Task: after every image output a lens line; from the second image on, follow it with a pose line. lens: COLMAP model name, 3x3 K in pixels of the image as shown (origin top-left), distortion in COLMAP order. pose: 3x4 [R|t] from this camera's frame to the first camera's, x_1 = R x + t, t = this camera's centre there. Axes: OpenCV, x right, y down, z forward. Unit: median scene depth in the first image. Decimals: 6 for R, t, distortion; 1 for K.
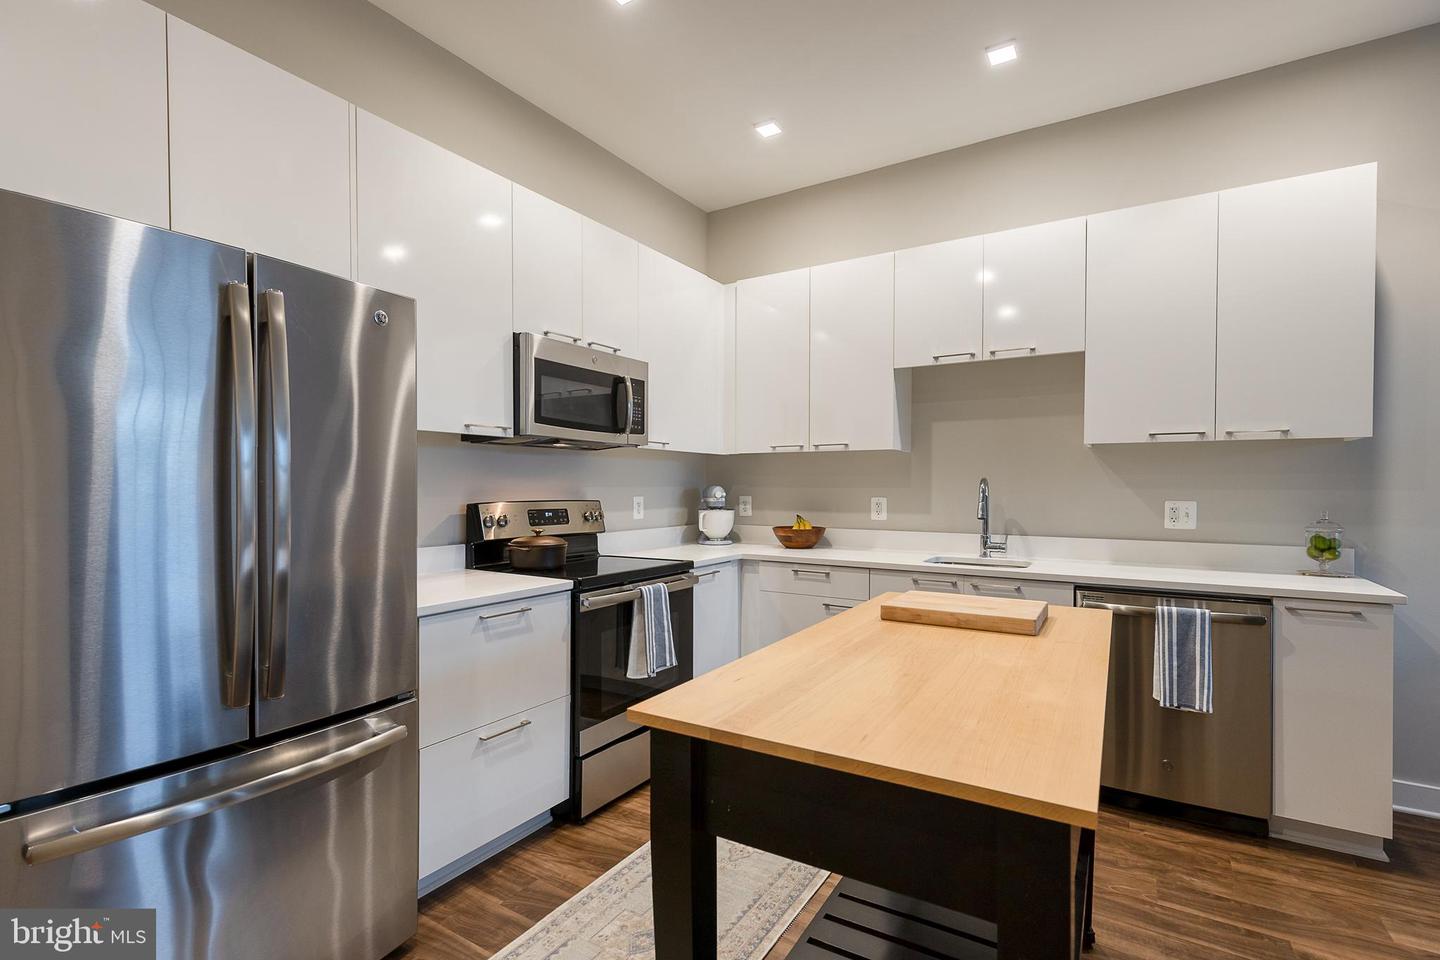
lens RADIAL K [[695.7, 0, 717.1], [0, 695.7, 490.4], [0, 0, 1]] dist [0.022002, -0.000606]
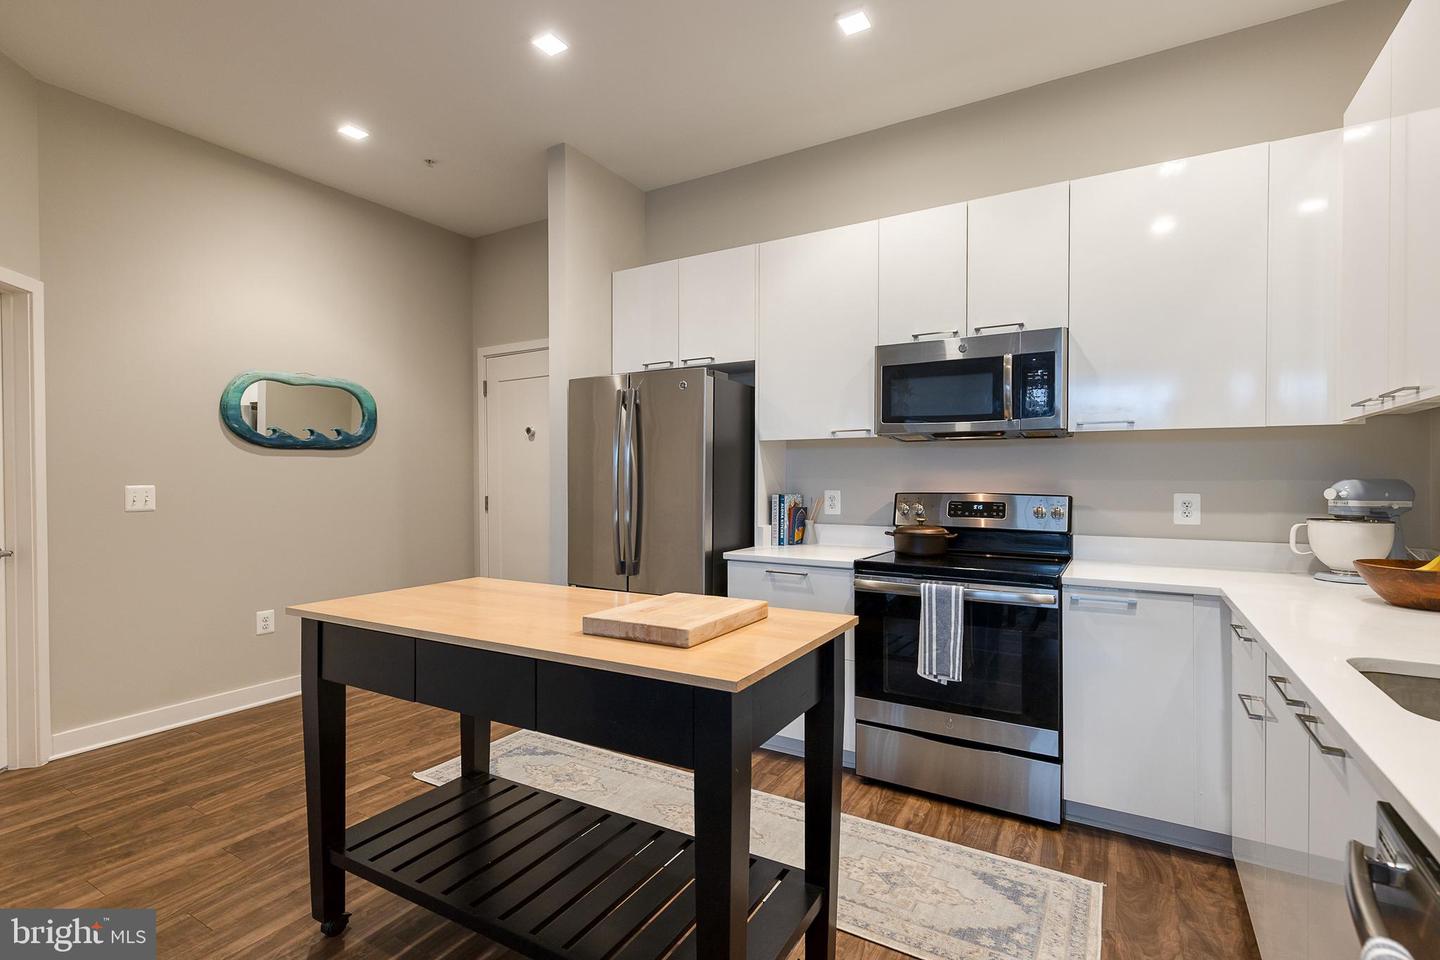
lens RADIAL K [[688.7, 0, 715.6], [0, 688.7, 479.7], [0, 0, 1]] dist [0.016110, -0.000983]
pose [[0.000637, 0.003106, -0.999995, 0.734025], [-0.008315, 0.999961, 0.003100, -0.004420], [0.999965, 0.008313, 0.000662, 0.618114]]
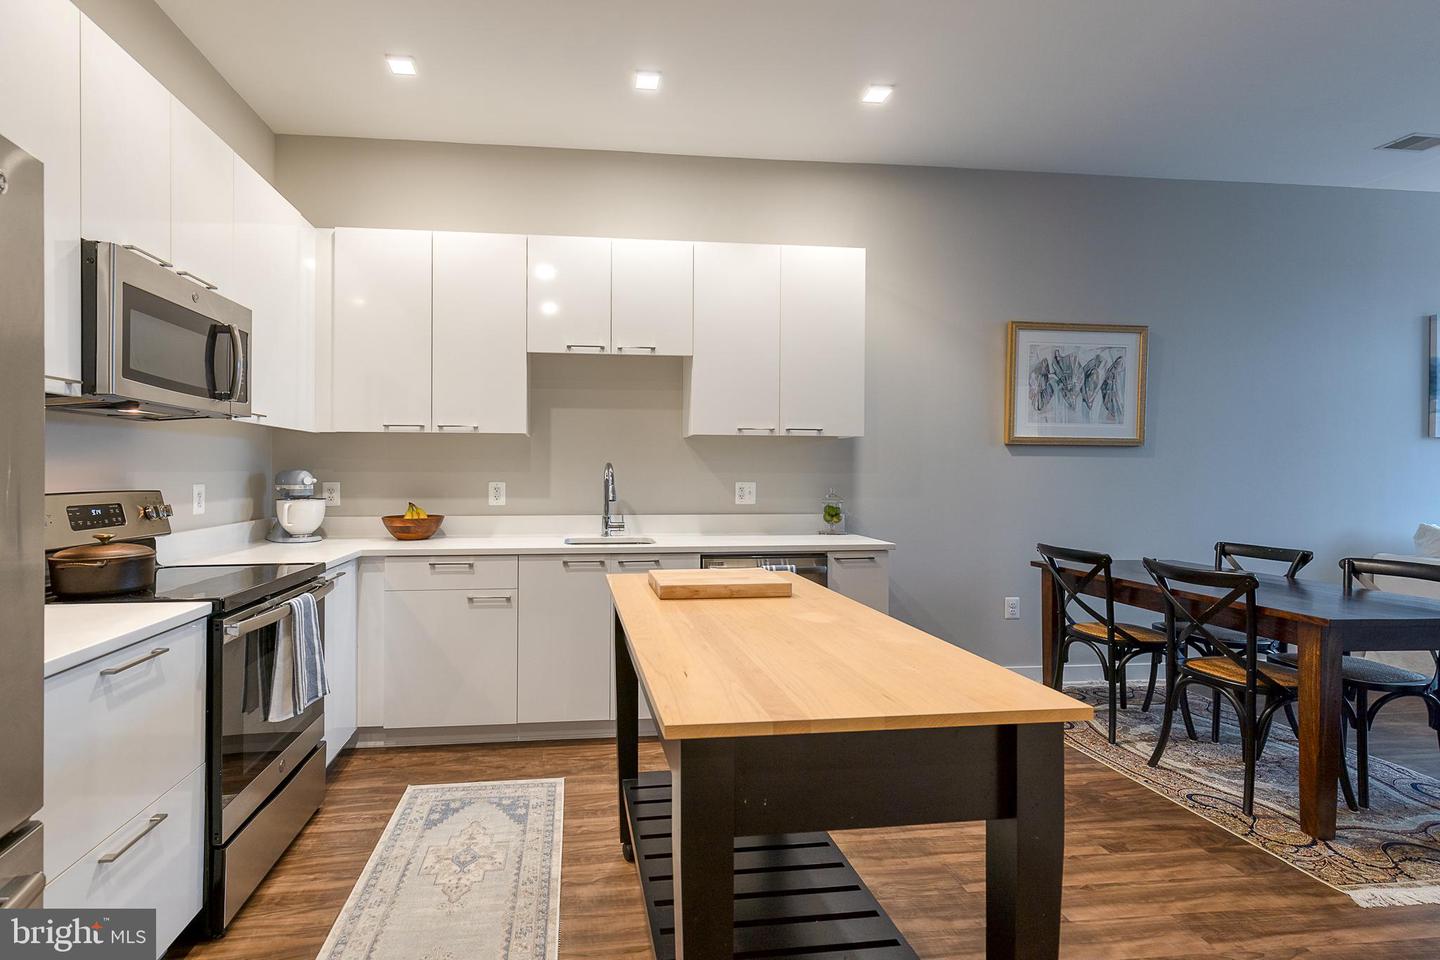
lens RADIAL K [[697.7, 0, 664.6], [0, 697.7, 471.0], [0, 0, 1]] dist [0.023341, 0.000171]
pose [[0.780283, -0.001062, 0.625425, -0.238368], [0.004454, 0.999983, -0.003858, -0.000657], [-0.625410, 0.005795, 0.780275, 0.111174]]
